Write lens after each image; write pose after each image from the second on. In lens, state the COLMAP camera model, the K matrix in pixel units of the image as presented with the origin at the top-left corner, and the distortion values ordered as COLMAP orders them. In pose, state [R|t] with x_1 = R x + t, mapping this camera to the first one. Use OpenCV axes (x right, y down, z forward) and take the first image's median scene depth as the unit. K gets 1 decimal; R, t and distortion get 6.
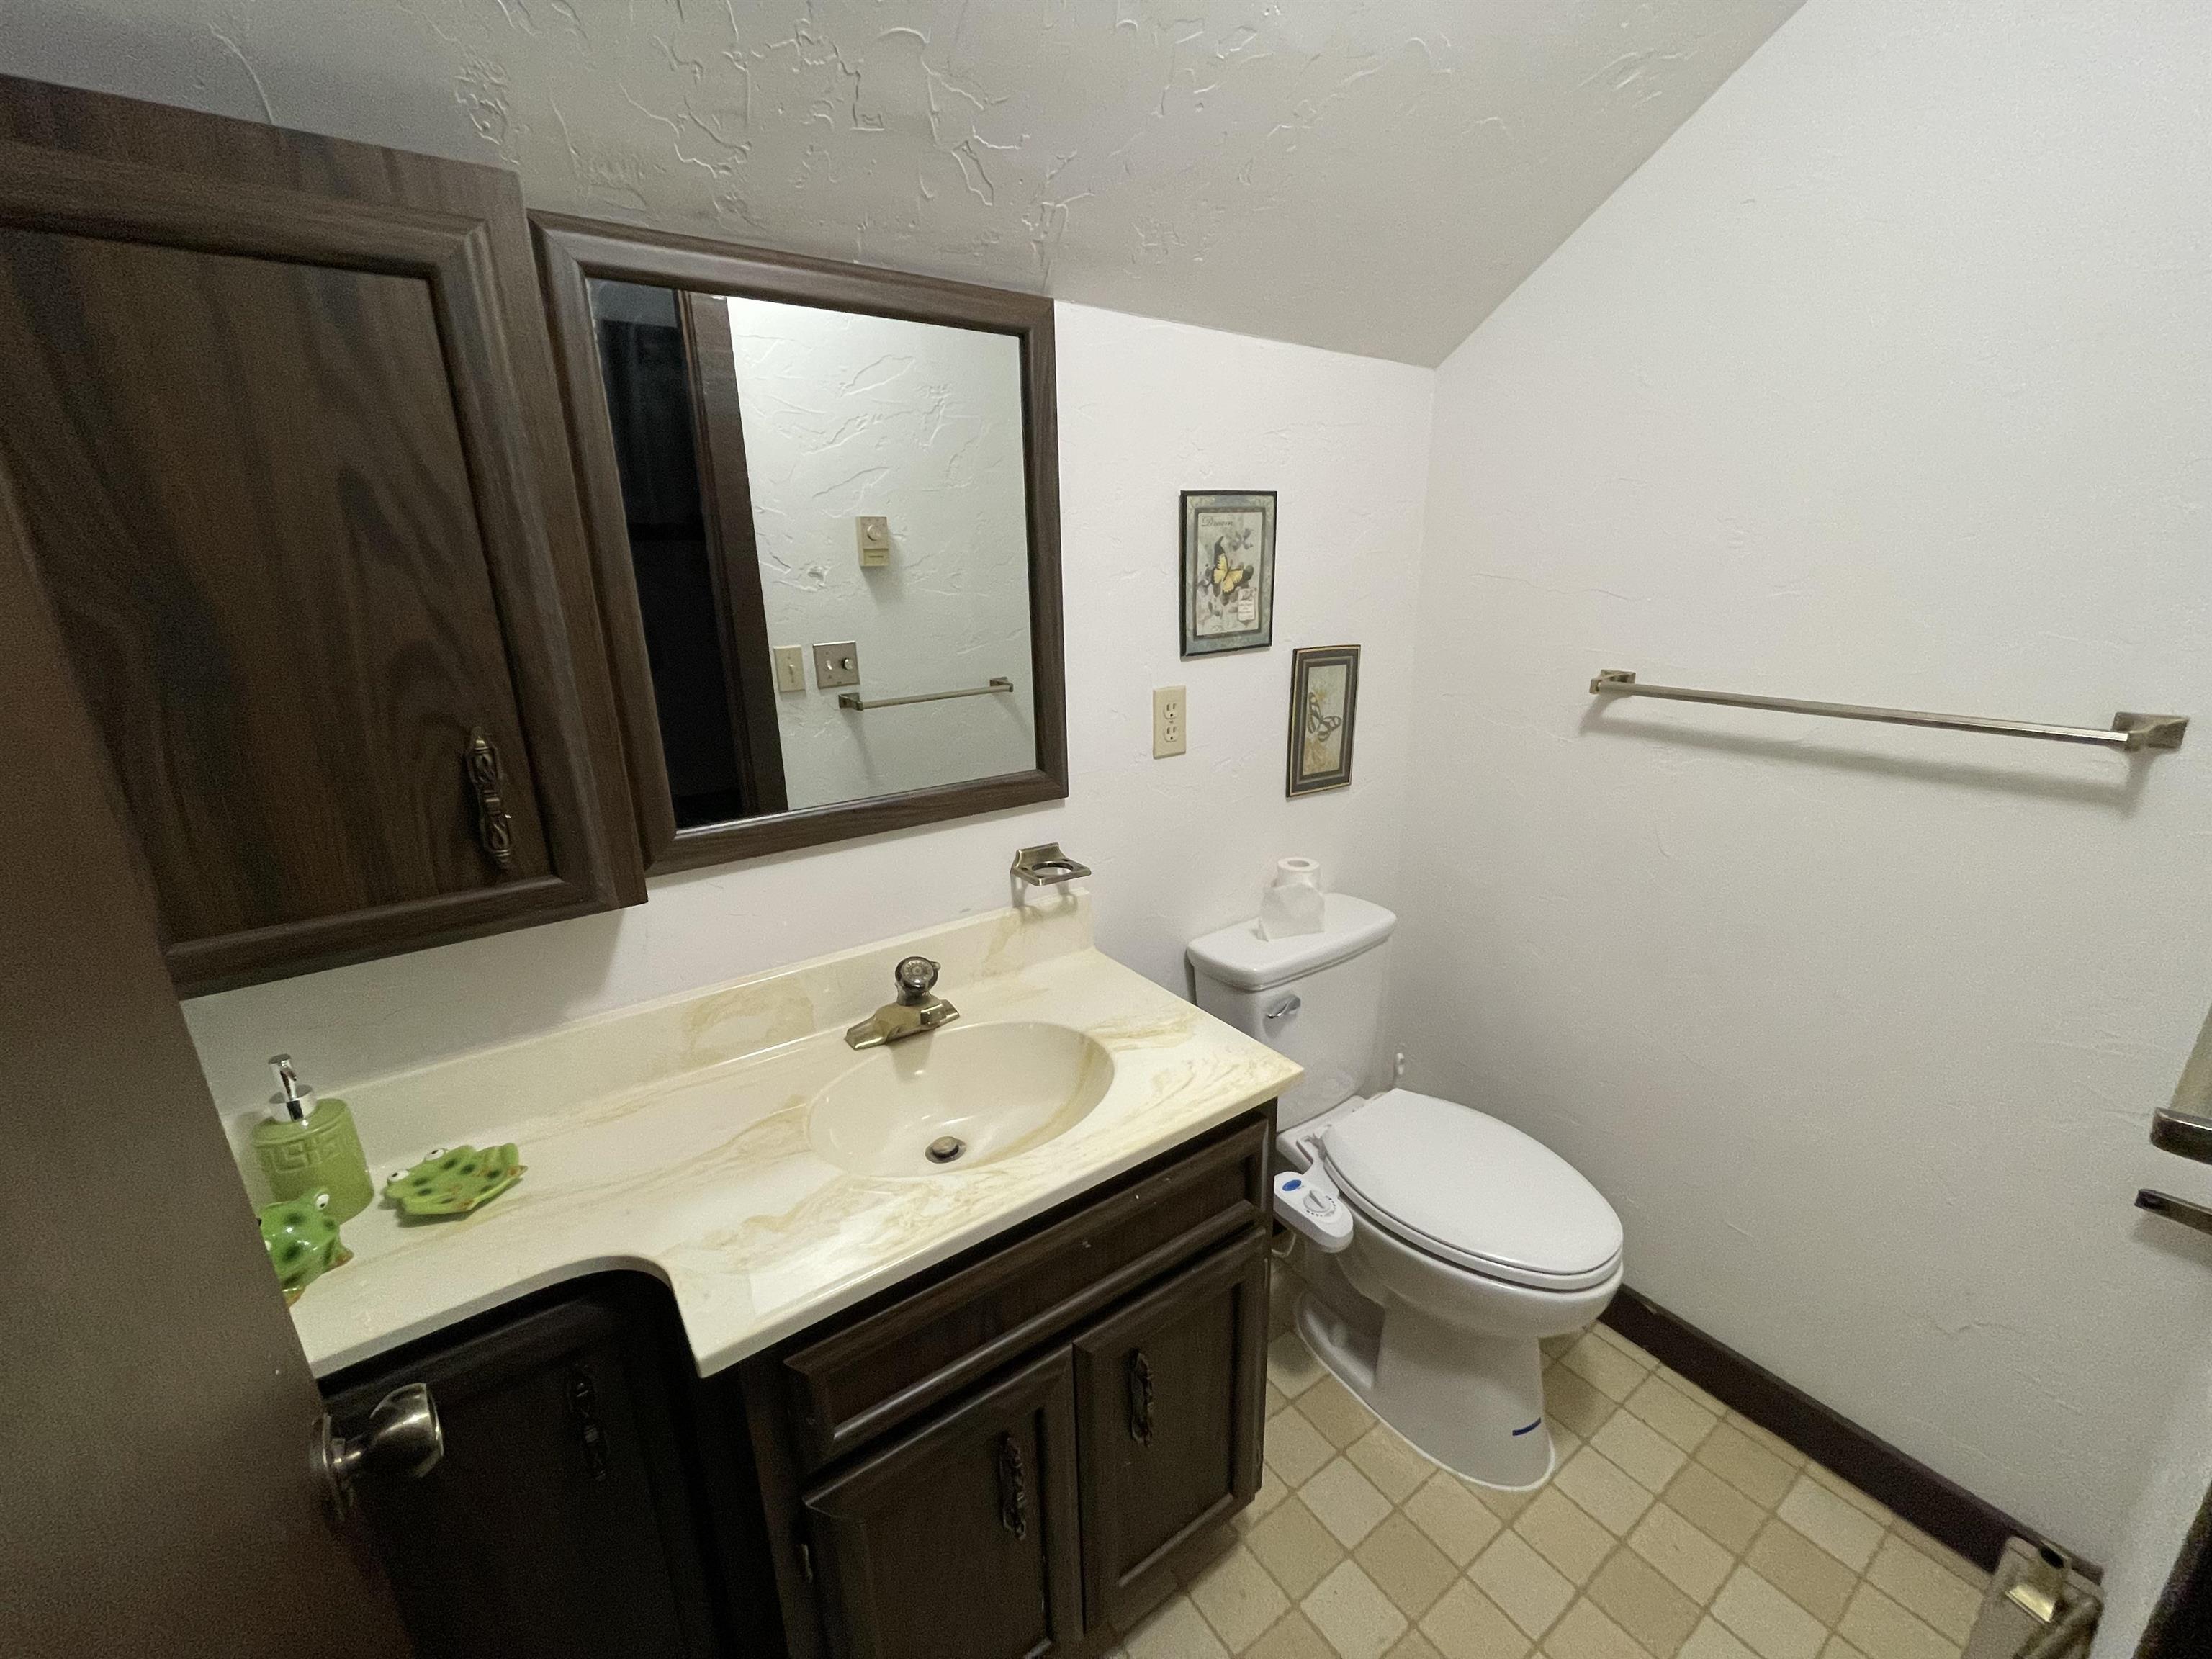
lens RADIAL K [[891.1, 0, 1103.6], [0, 891.1, 836.6], [0, 0, 1]] dist [-0.006005, 0.000070]
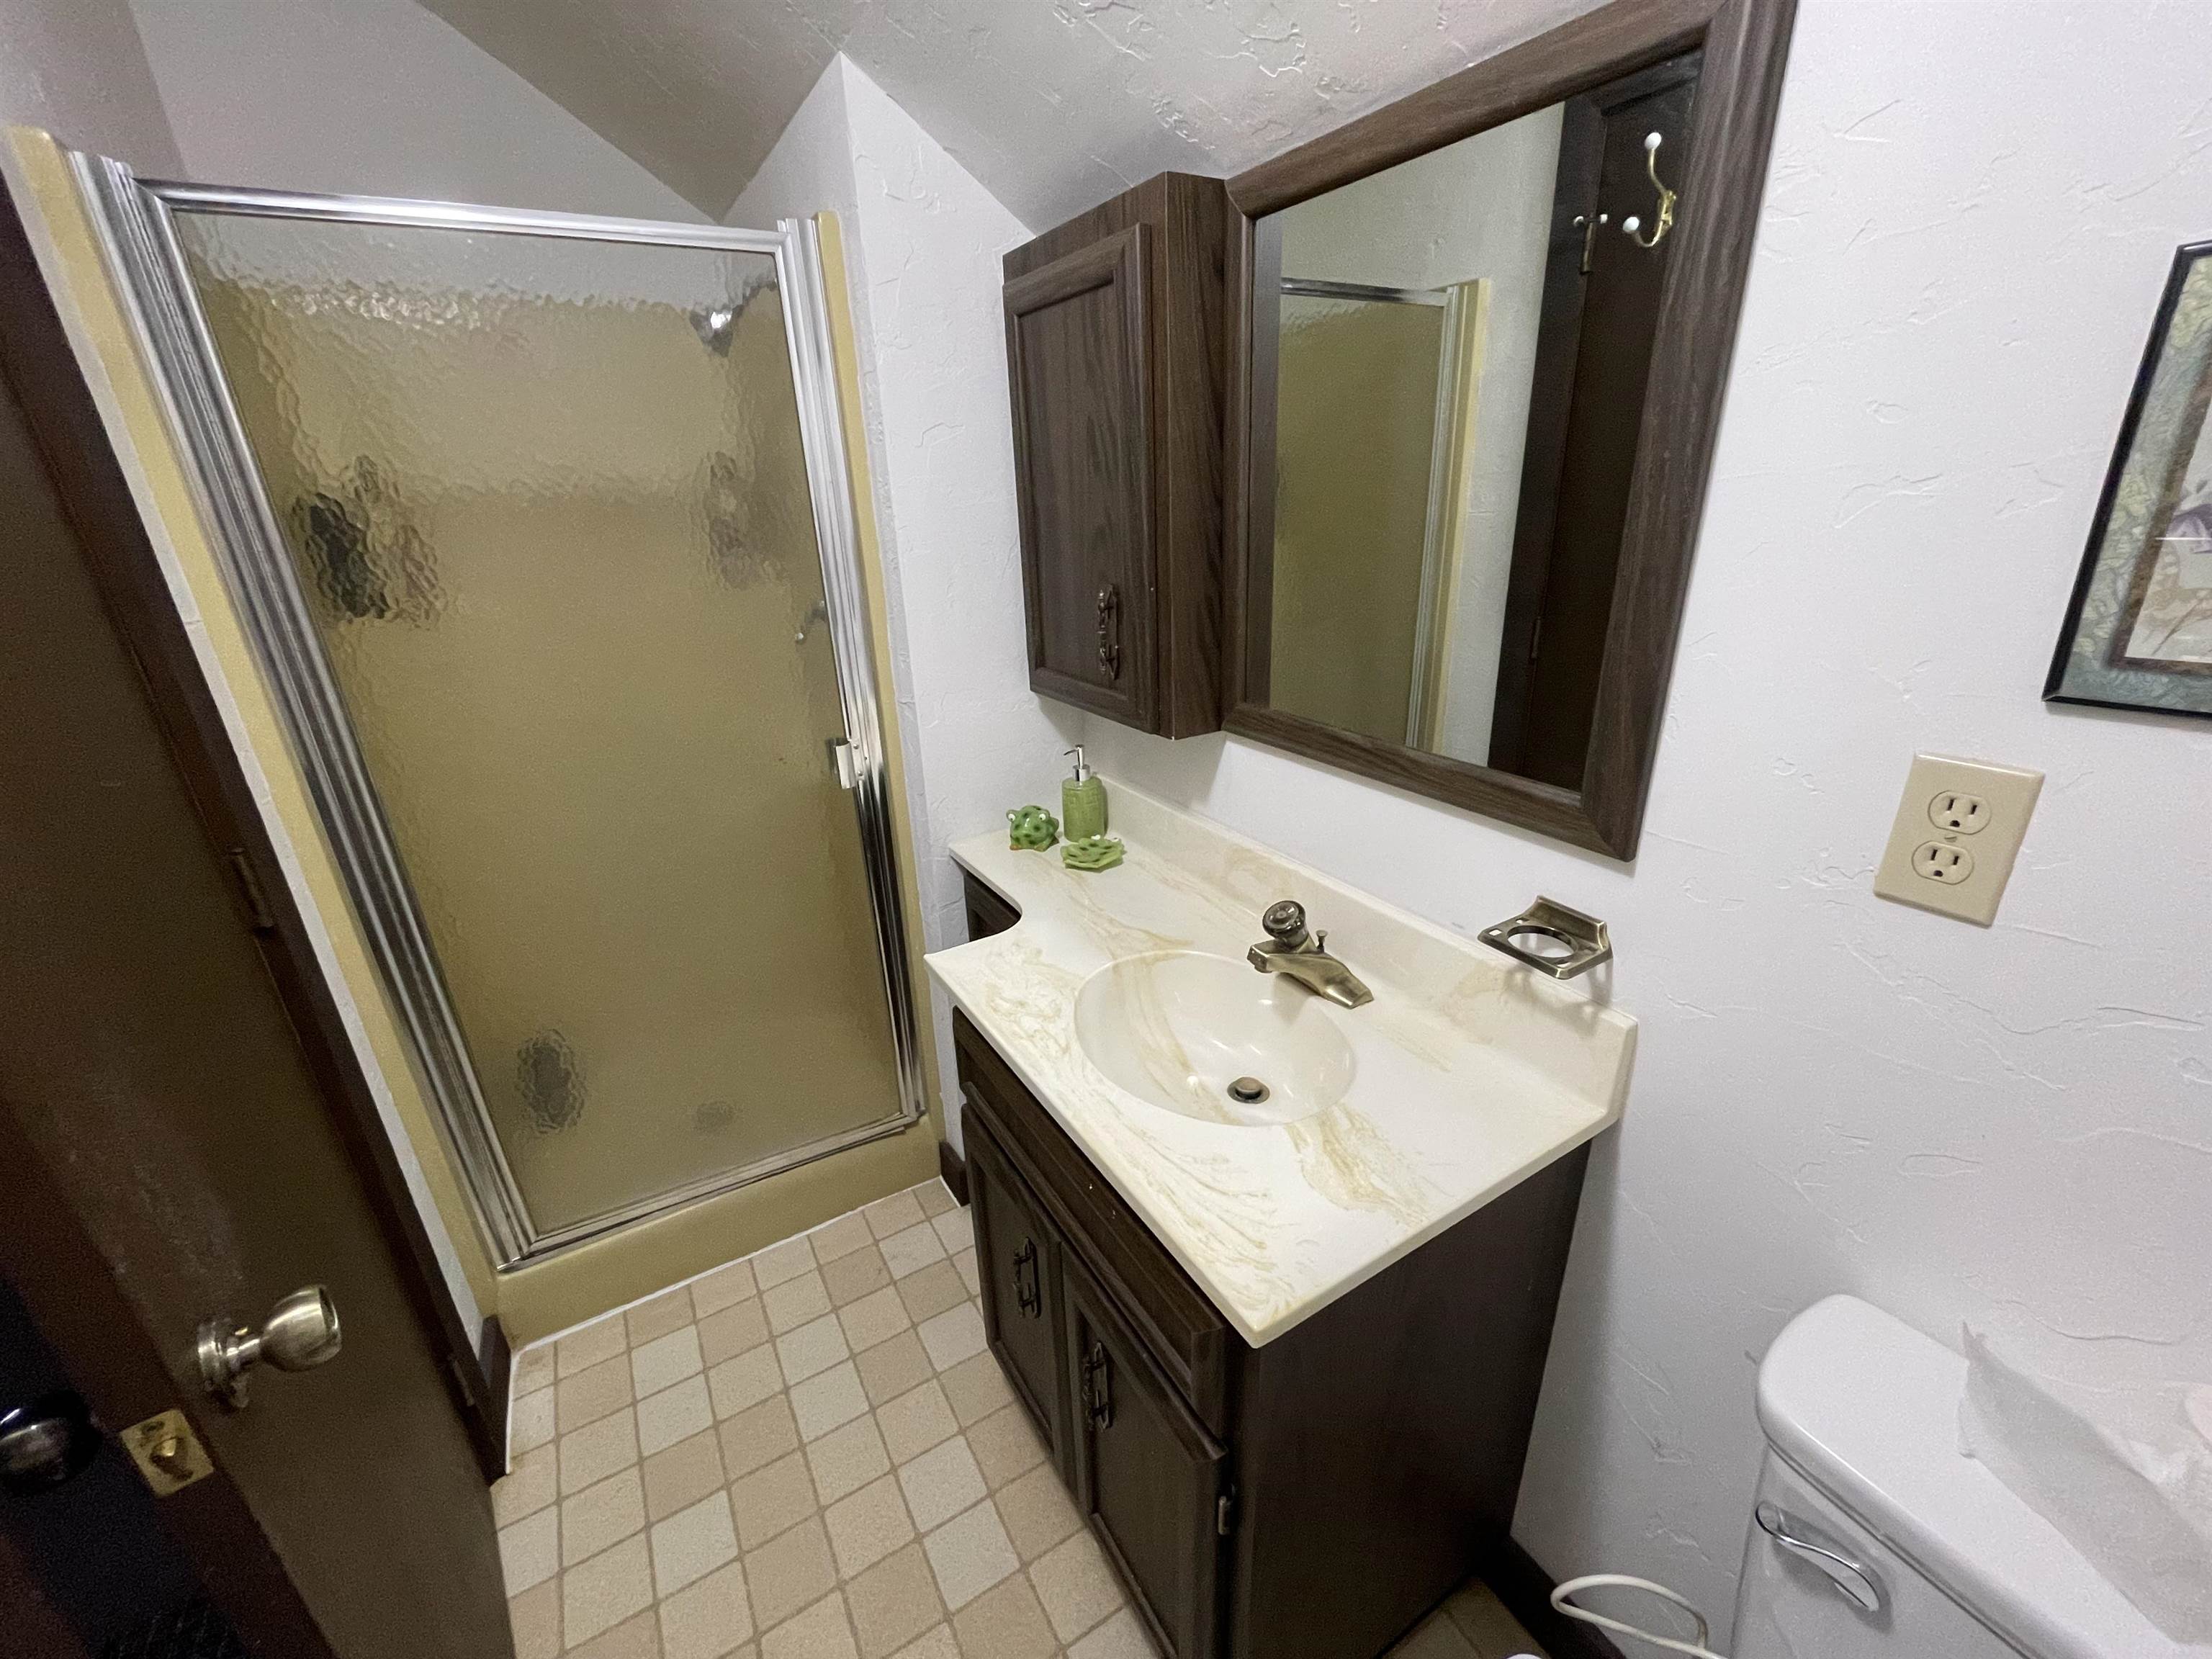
lens RADIAL K [[891.1, 0, 1100.8], [0, 891.1, 824.0], [0, 0, 1]] dist [-0.006005, 0.000070]
pose [[-0.074574, 0.377353, -0.923062, 0.535663], [-0.255106, 0.887620, 0.383474, -0.207732], [0.964033, 0.264076, 0.030072, 0.628041]]
